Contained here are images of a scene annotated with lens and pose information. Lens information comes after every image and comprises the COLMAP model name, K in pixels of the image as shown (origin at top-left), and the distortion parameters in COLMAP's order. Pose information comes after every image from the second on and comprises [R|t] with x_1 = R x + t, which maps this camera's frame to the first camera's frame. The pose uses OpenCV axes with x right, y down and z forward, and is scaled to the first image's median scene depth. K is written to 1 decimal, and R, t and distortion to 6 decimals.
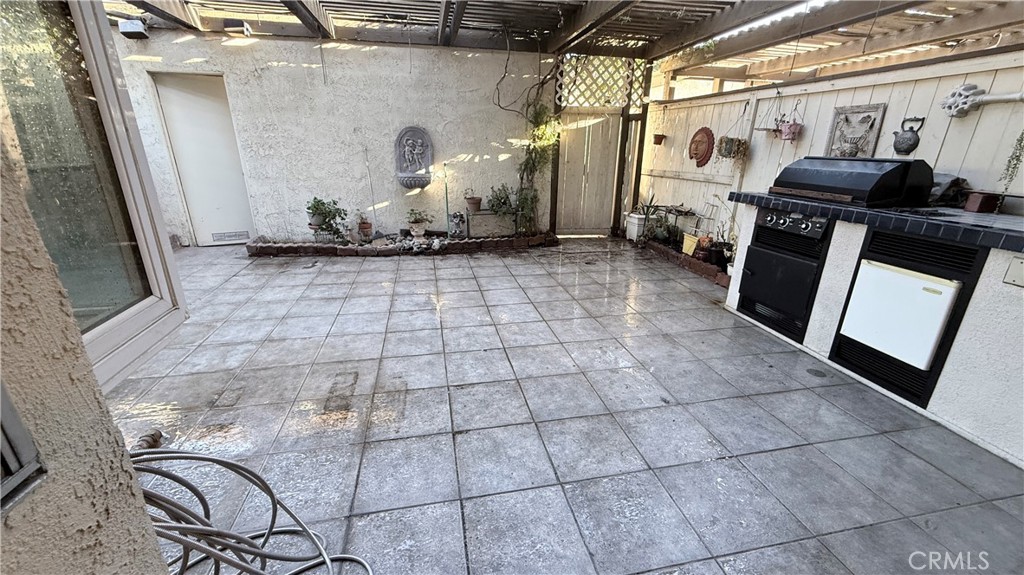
lens RADIAL K [[409.3, 0, 510.1], [0, 409.3, 289.9], [0, 0, 1]] dist [0.000995, 0.000281]
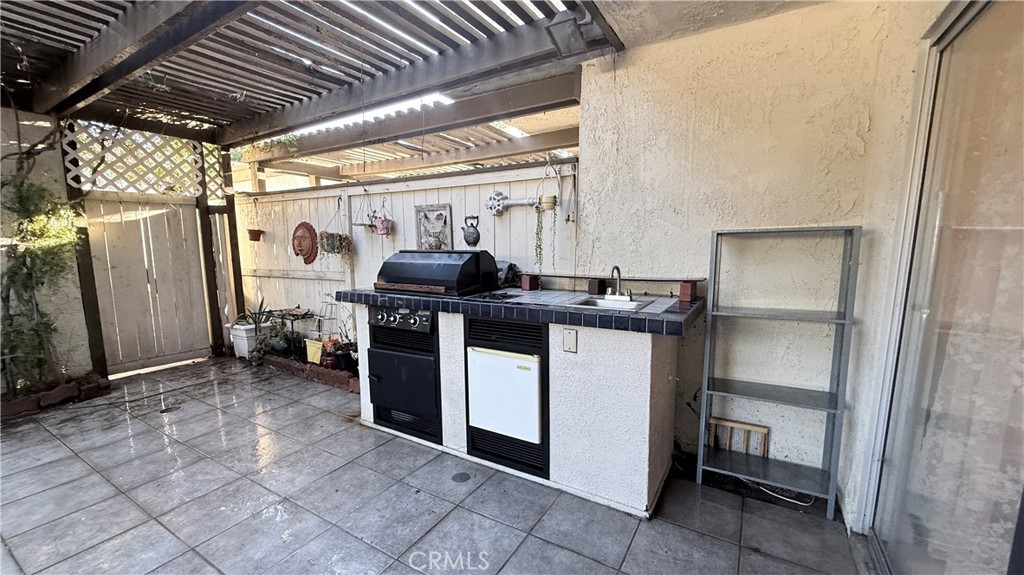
lens RADIAL K [[409.3, 0, 510.1], [0, 409.3, 289.9], [0, 0, 1]] dist [0.000995, 0.000281]
pose [[0.679339, -0.105406, 0.726215, 0.107974], [0.260297, 0.959892, -0.104172, -0.038099], [-0.686108, 0.259800, 0.679529, 0.105352]]
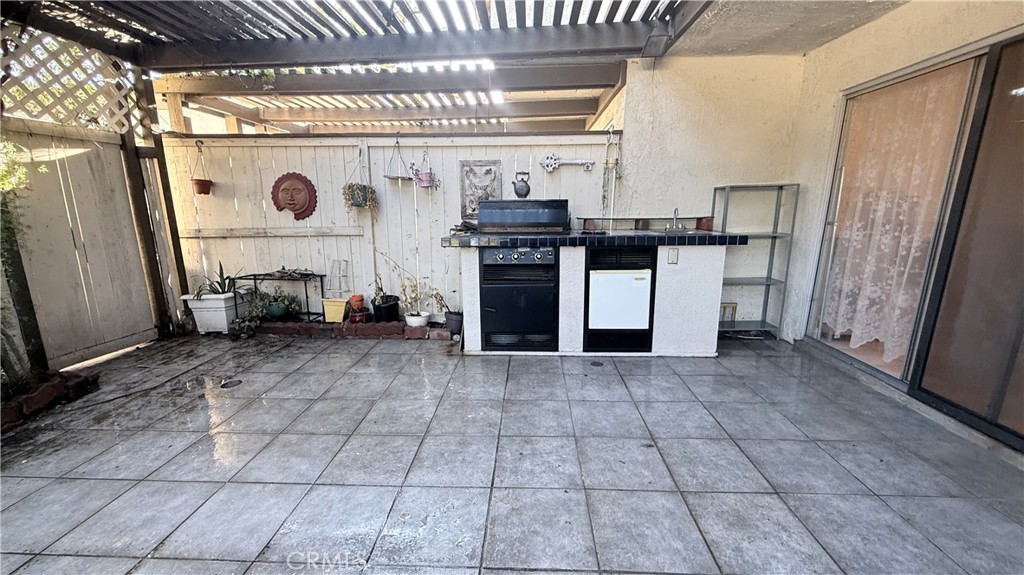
lens RADIAL K [[409.3, 0, 510.1], [0, 409.3, 289.9], [0, 0, 1]] dist [0.000995, 0.000281]
pose [[0.249294, -0.214082, 0.944469, -0.235868], [0.333578, 0.934560, 0.123787, -0.131752], [-0.909164, 0.284195, 0.304393, 0.414018]]
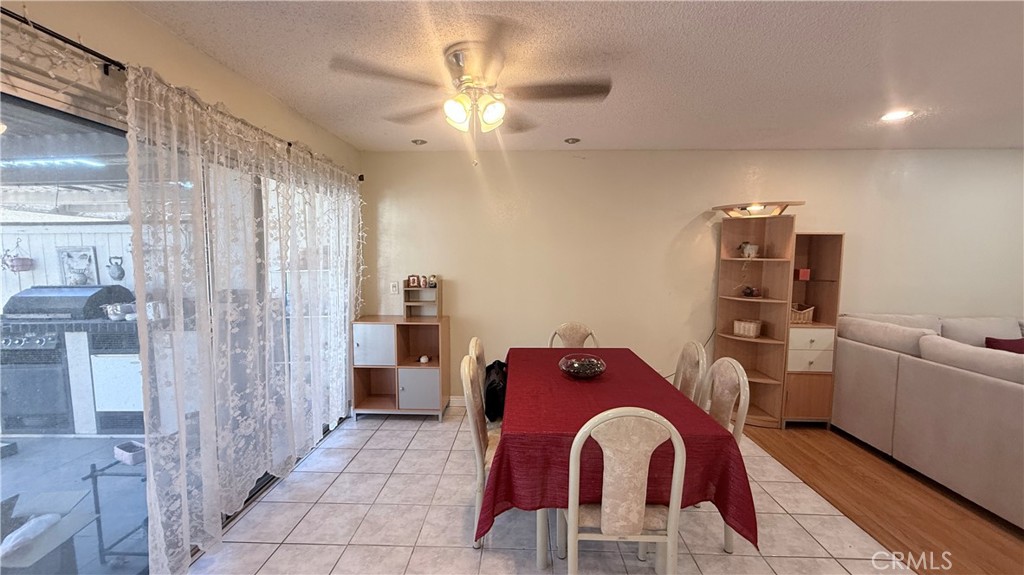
lens RADIAL K [[403.9, 0, 506.2], [0, 403.9, 287.7], [0, 0, 1]] dist [0.000248, 0.000115]
pose [[0.232639, -0.093122, 0.968095, -0.062157], [0.339920, 0.940413, 0.008774, 0.087096], [-0.911226, 0.327033, 0.250431, -0.348883]]
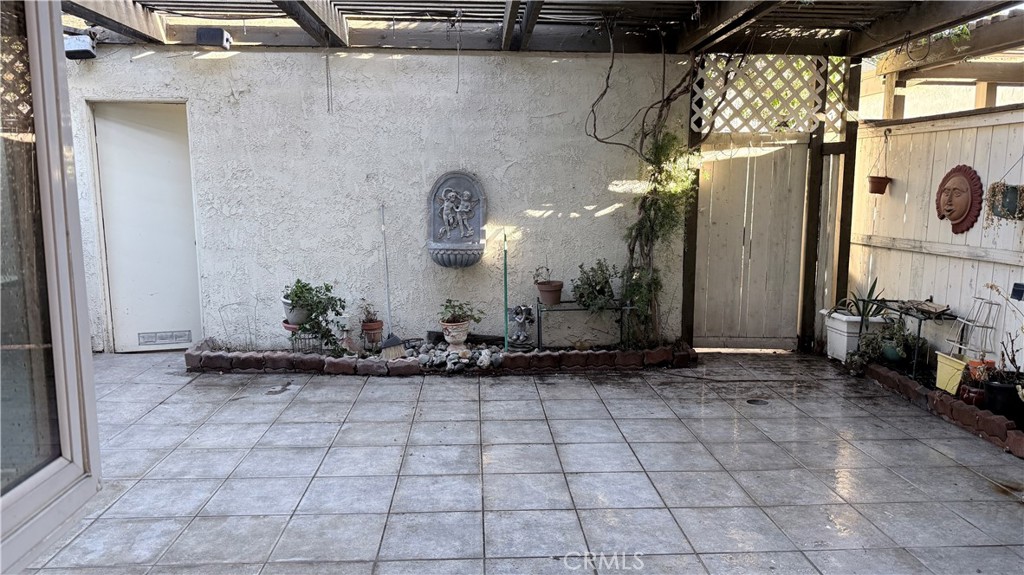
lens RADIAL K [[715.0, 0, 509.4], [0, 715.0, 292.2], [0, 0, 1]] dist [0.105650, -0.170346]
pose [[0.988642, 0.013260, -0.149703, 0.010667], [-0.041956, 0.980847, -0.190205, -0.010059], [0.144314, 0.194326, 0.970263, -0.024152]]
